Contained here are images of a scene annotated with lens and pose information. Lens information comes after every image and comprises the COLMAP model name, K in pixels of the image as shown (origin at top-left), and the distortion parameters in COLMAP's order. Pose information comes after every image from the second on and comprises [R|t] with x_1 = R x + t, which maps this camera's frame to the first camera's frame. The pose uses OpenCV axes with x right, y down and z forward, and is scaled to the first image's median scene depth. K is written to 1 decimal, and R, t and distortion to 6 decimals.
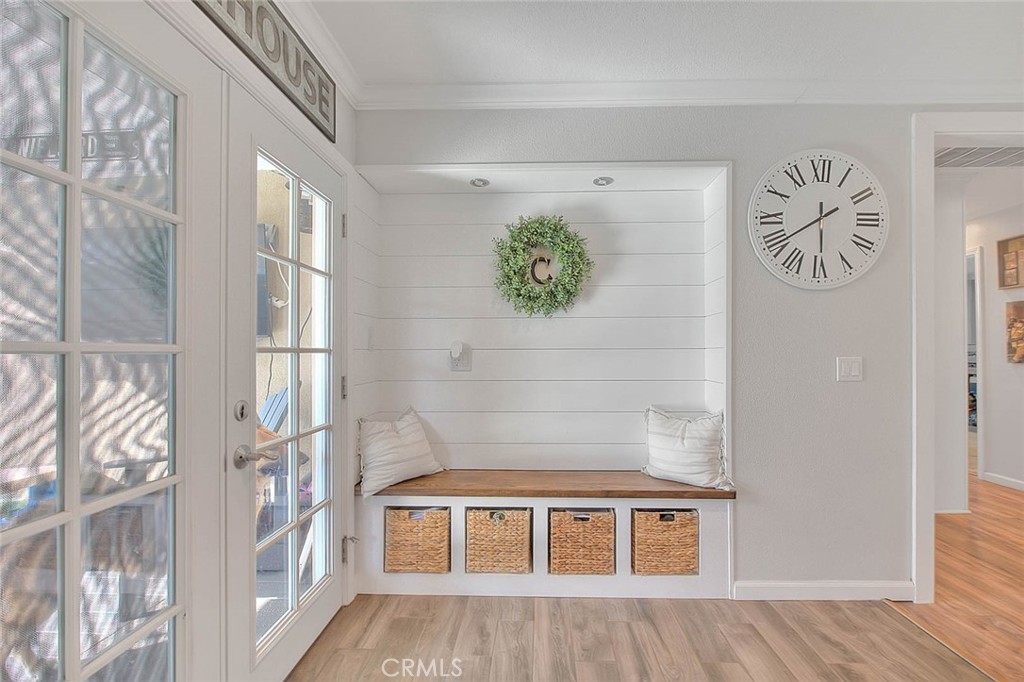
lens RADIAL K [[423.4, 0, 511.2], [0, 423.4, 349.7], [0, 0, 1]] dist [-0.003194, -0.000467]
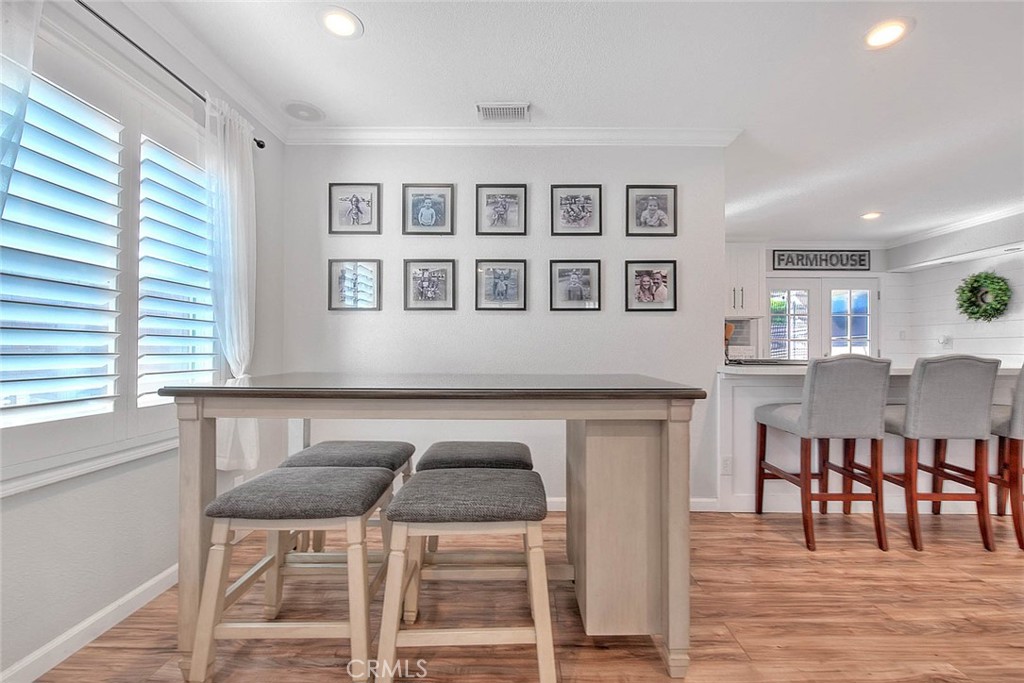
lens RADIAL K [[417.0, 0, 515.3], [0, 417.0, 346.5], [0, 0, 1]] dist [-0.000326, -0.000404]
pose [[0.011782, -0.004081, -0.999922, 2.284695], [0.001990, 0.999990, -0.004058, 0.049452], [0.999929, -0.001942, 0.011790, -1.408577]]
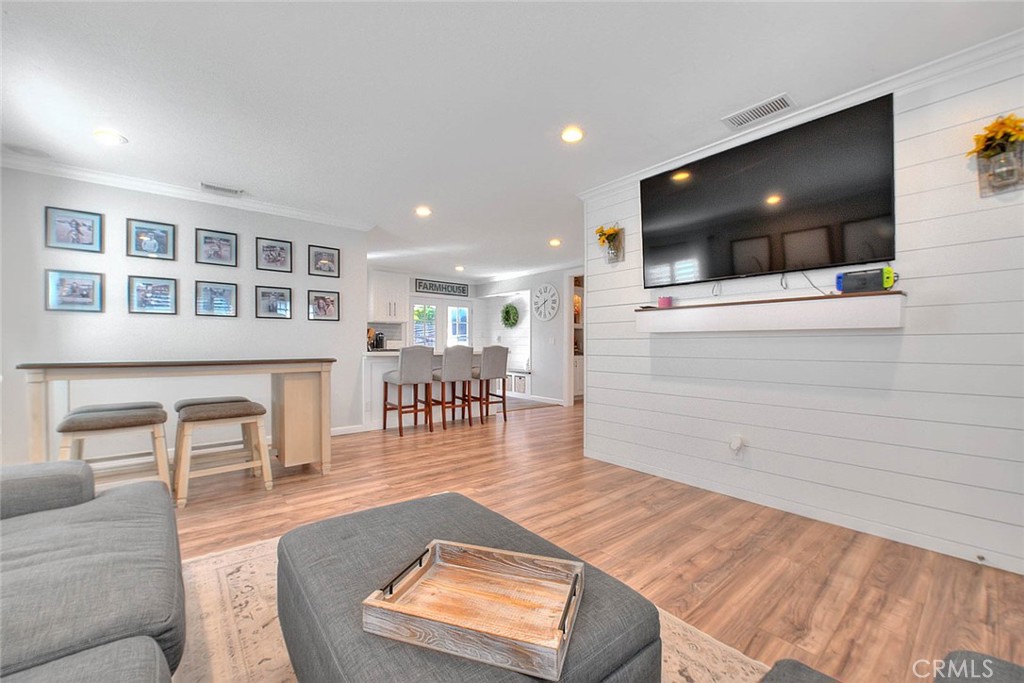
lens RADIAL K [[407.3, 0, 512.6], [0, 407.3, 349.0], [0, 0, 1]] dist [-0.014702, -0.000449]
pose [[0.651318, 0.013292, -0.758688, 3.340629], [0.000295, 0.999842, 0.017771, 0.047738], [0.758805, -0.011798, 0.651211, -1.629754]]
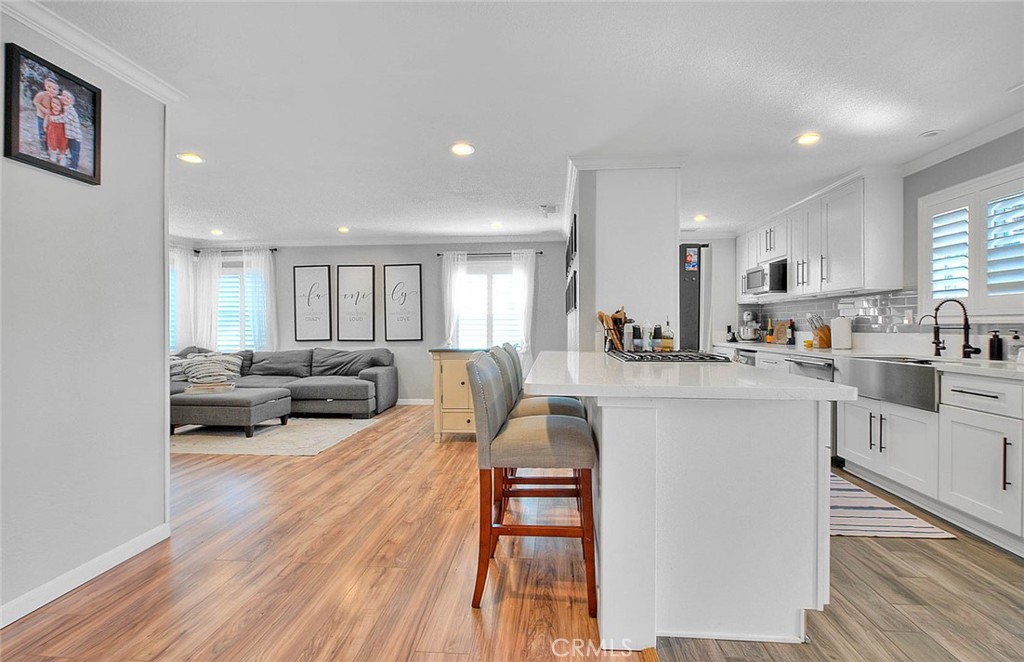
lens RADIAL K [[437.0, 0, 521.0], [0, 437.0, 331.9], [0, 0, 1]] dist [0.001137, -0.003587]
pose [[-0.998535, 0.004814, 0.053904, 1.058112], [0.005012, 0.999981, 0.003530, 0.021982], [-0.053886, 0.003795, -0.998540, 1.040247]]
